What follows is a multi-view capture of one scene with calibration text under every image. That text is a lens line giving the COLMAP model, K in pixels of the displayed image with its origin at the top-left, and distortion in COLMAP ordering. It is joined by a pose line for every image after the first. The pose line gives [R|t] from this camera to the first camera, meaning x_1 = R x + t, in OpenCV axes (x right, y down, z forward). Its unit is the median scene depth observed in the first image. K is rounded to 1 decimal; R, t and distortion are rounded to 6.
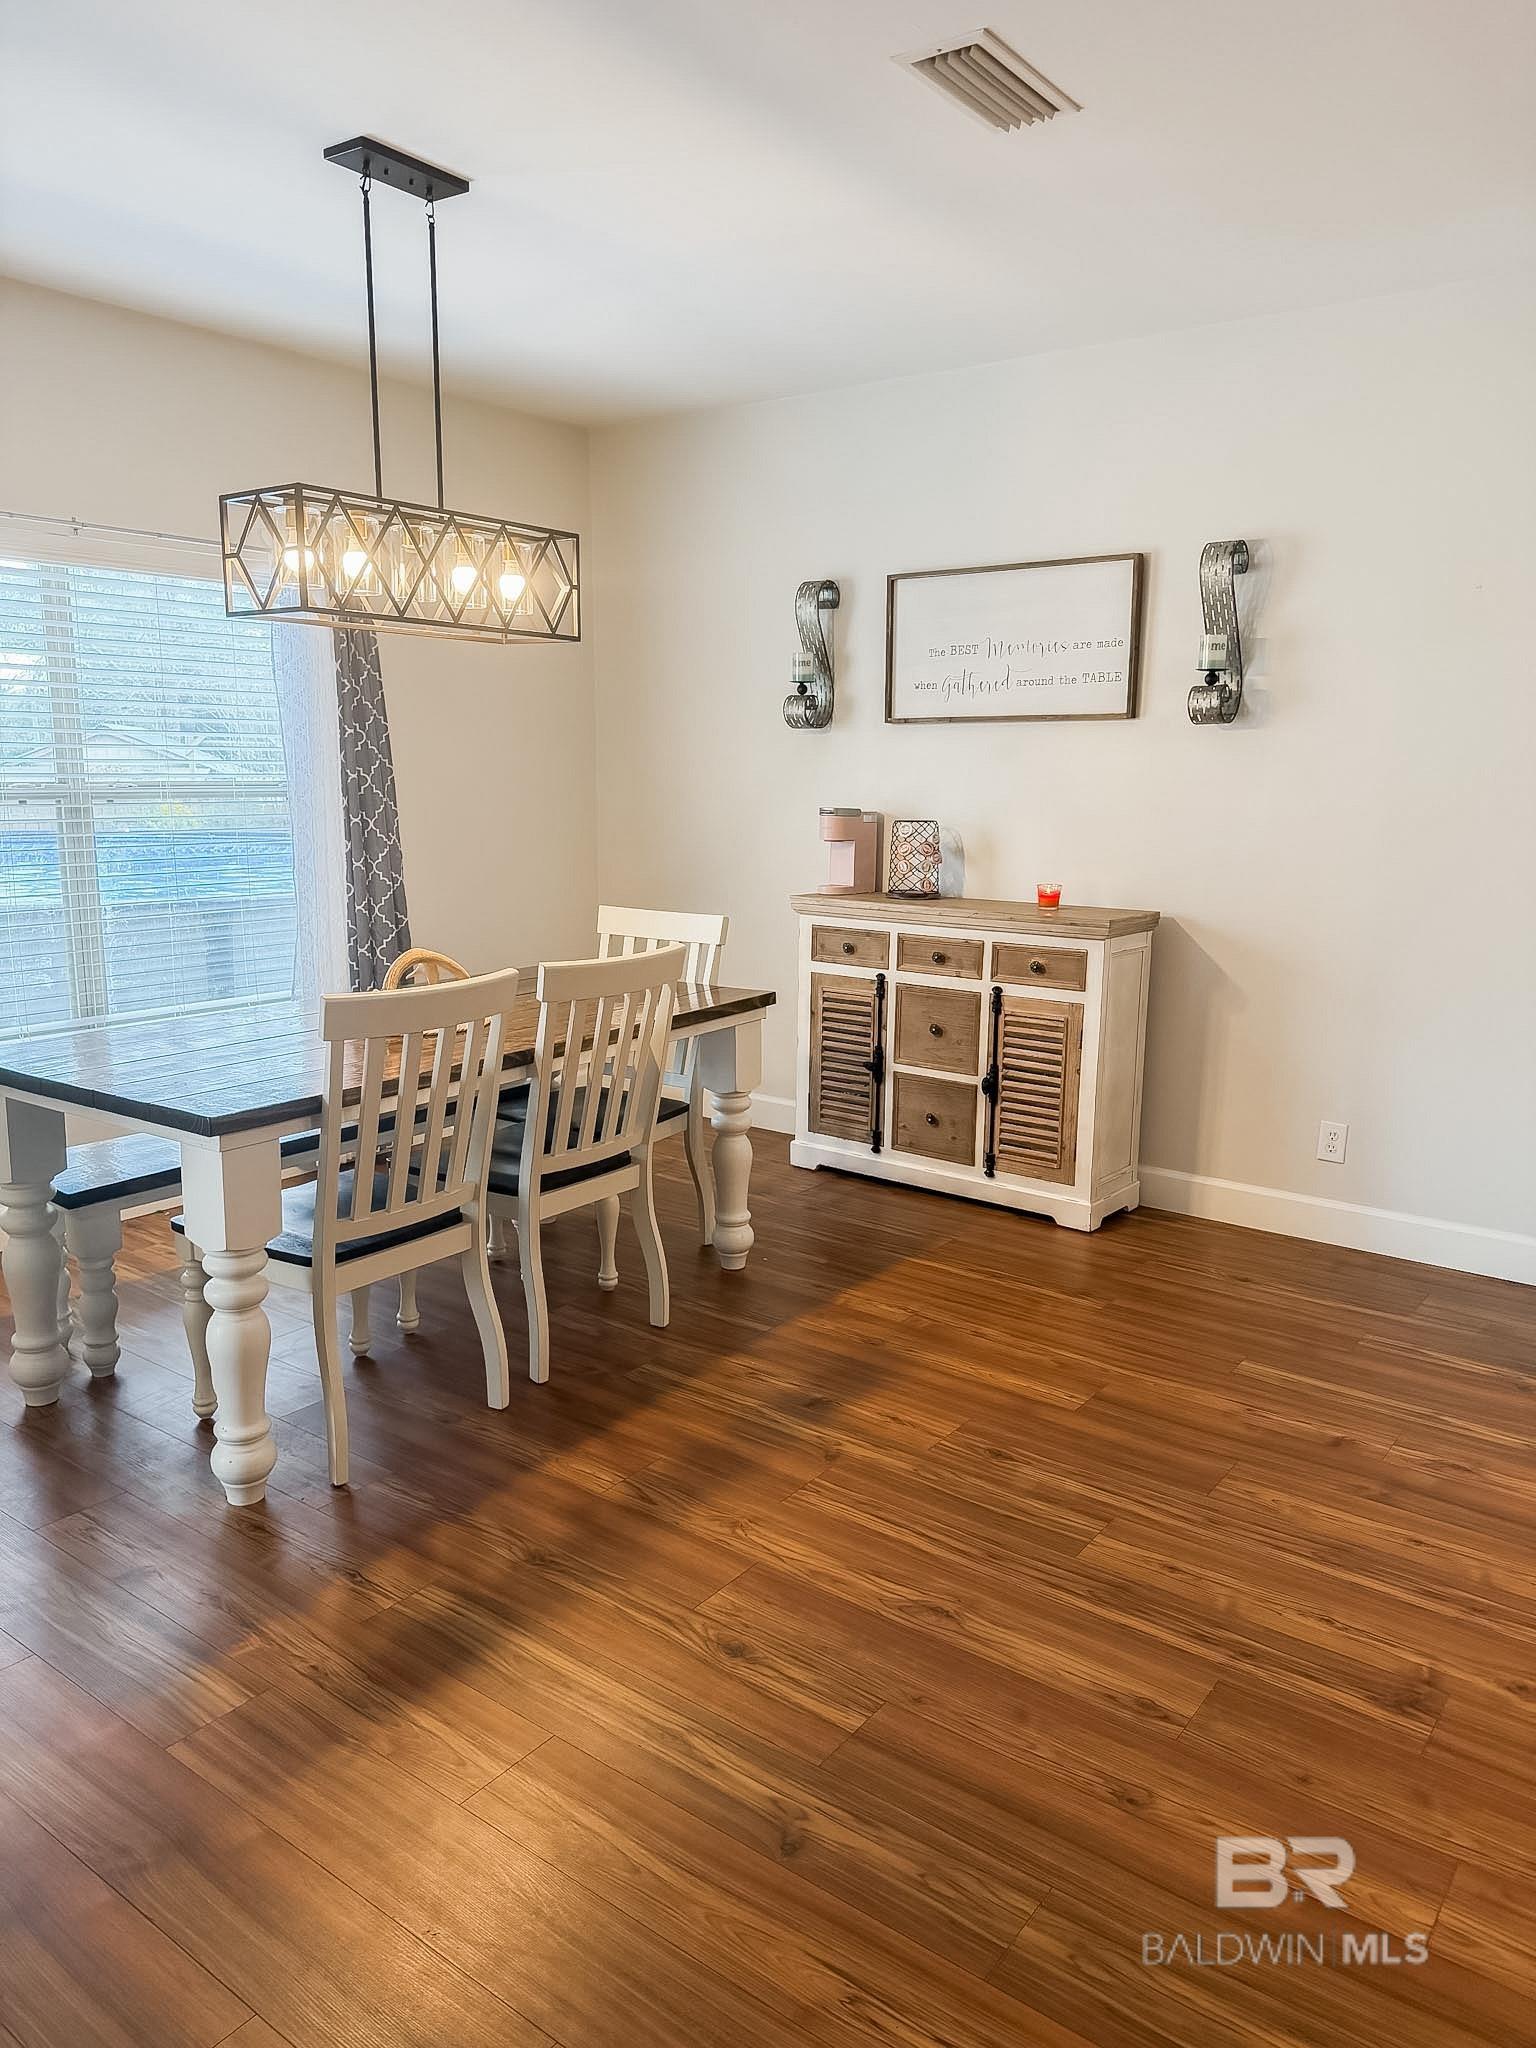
lens RADIAL K [[1429.7, 0, 775.6], [0, 1429.7, 1037.6], [0, 0, 1]] dist [0.116684, -0.207935]
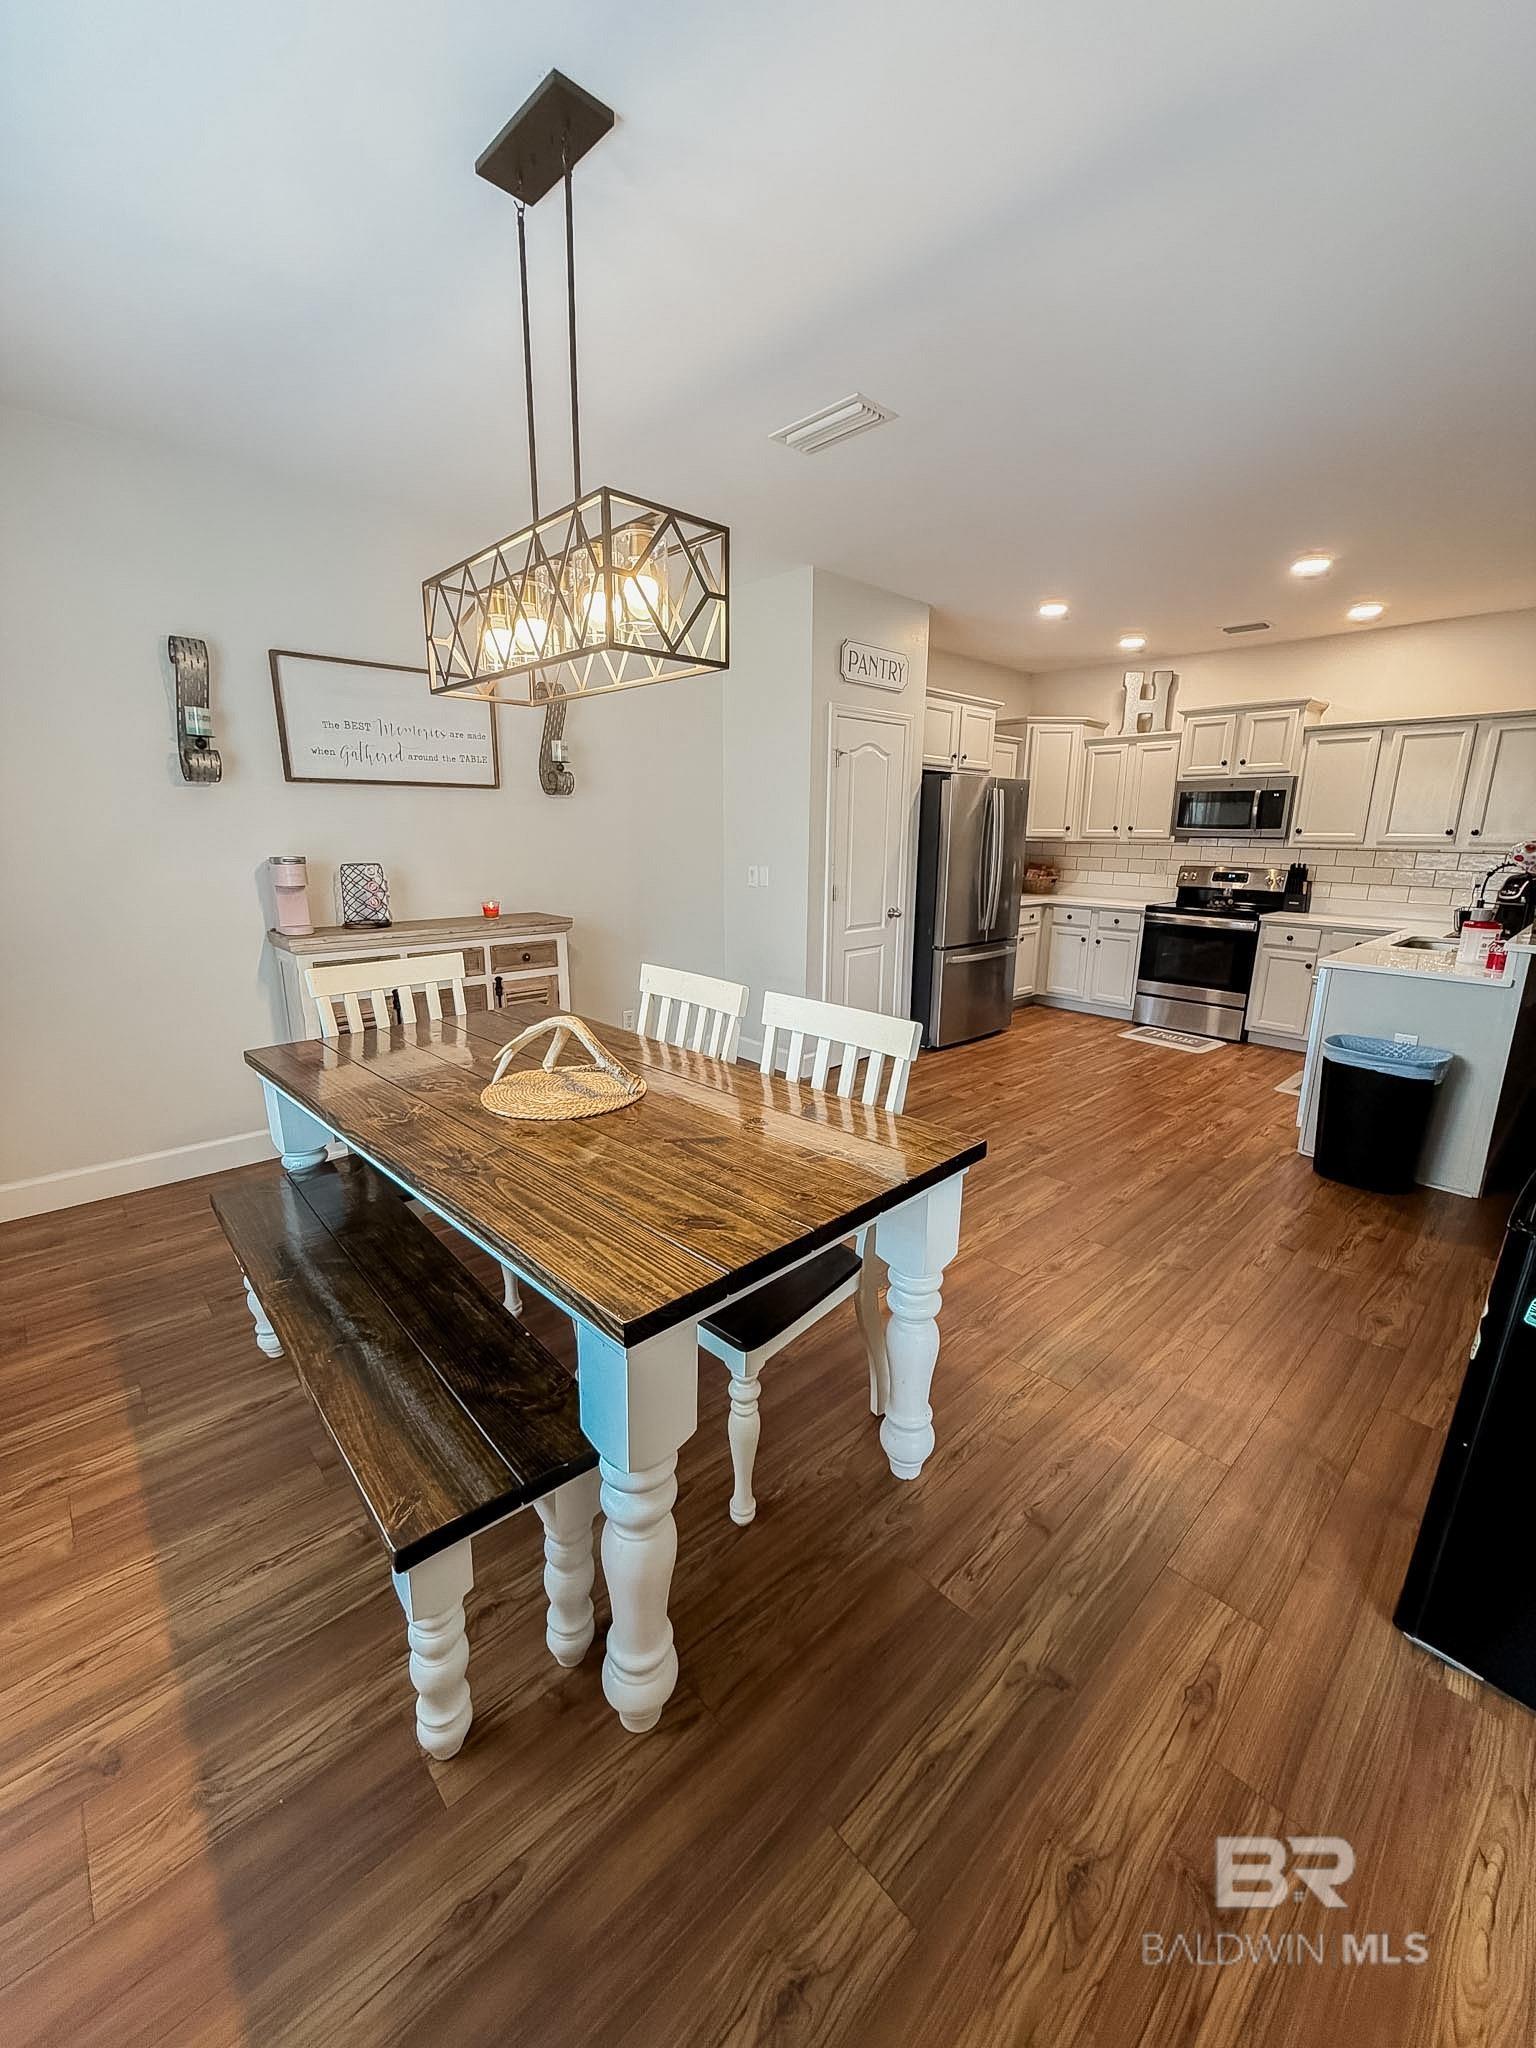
lens RADIAL K [[823.2, 0, 767.0], [0, 823.2, 1006.7], [0, 0, 1]] dist [0.007976, 0.000014]
pose [[0.169748, -0.229078, 0.958493, -0.754859], [0.175242, 0.964124, 0.199388, -0.157409], [-0.969781, 0.134123, 0.203802, 0.743376]]
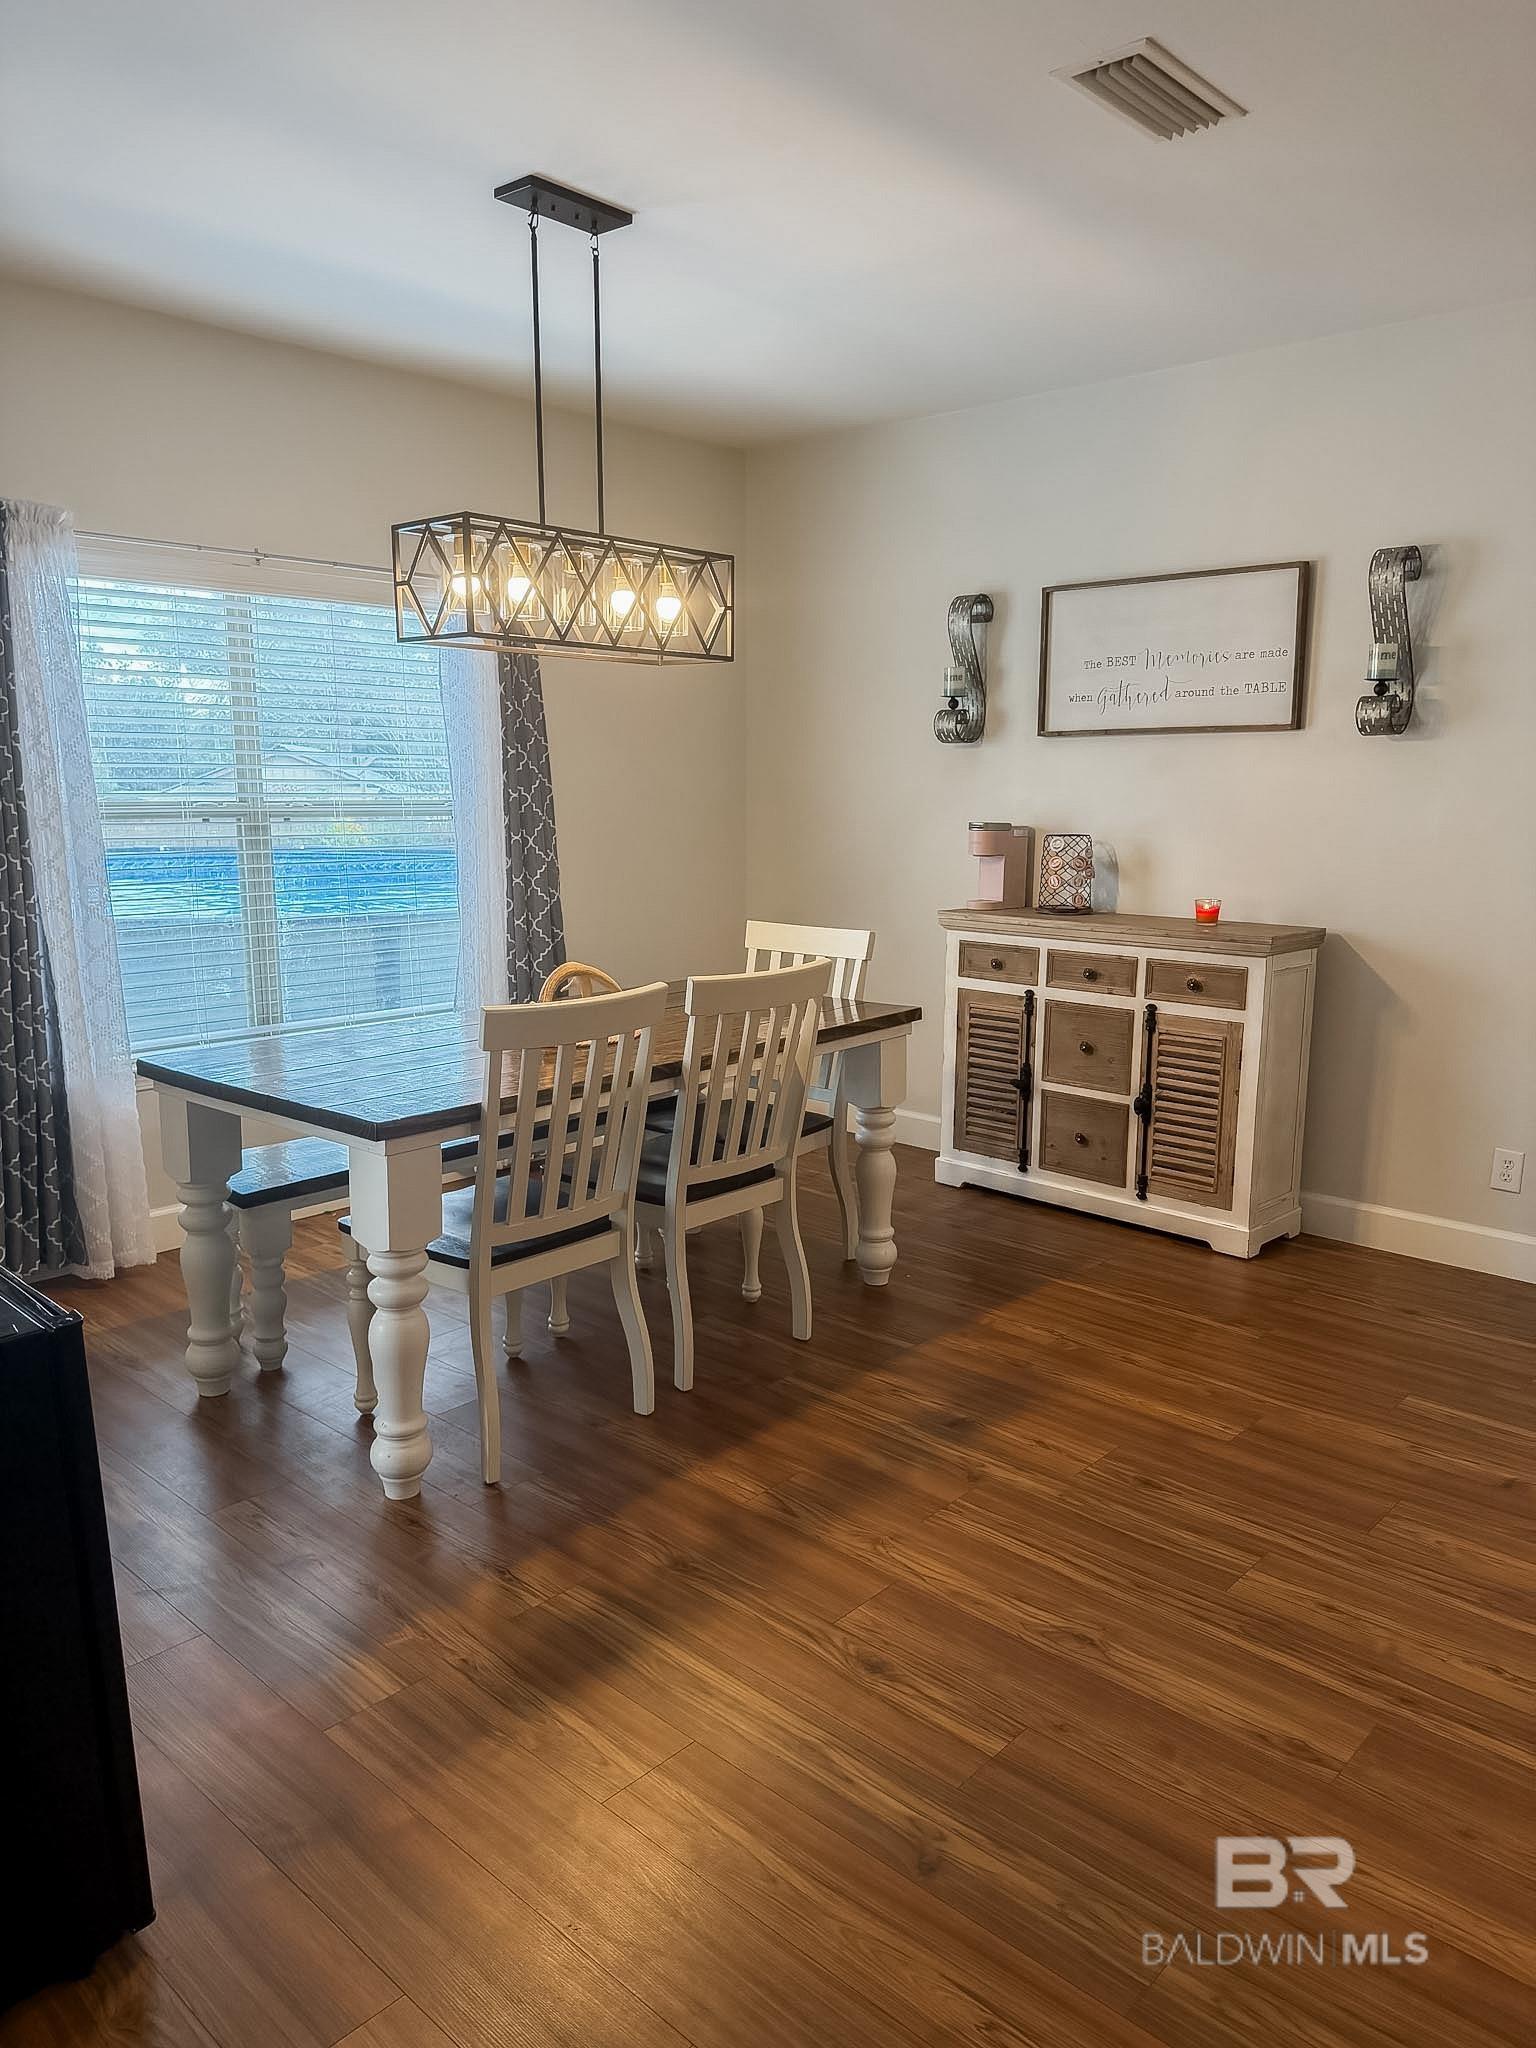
lens RADIAL K [[1436.6, 0, 770.5], [0, 1436.6, 1033.6], [0, 0, 1]] dist [0.122792, -0.219342]
pose [[0.994411, 0.011822, -0.104914, 0.000686], [-0.013178, 0.999838, -0.012236, -0.000188], [0.104752, 0.013550, 0.994406, -0.007940]]
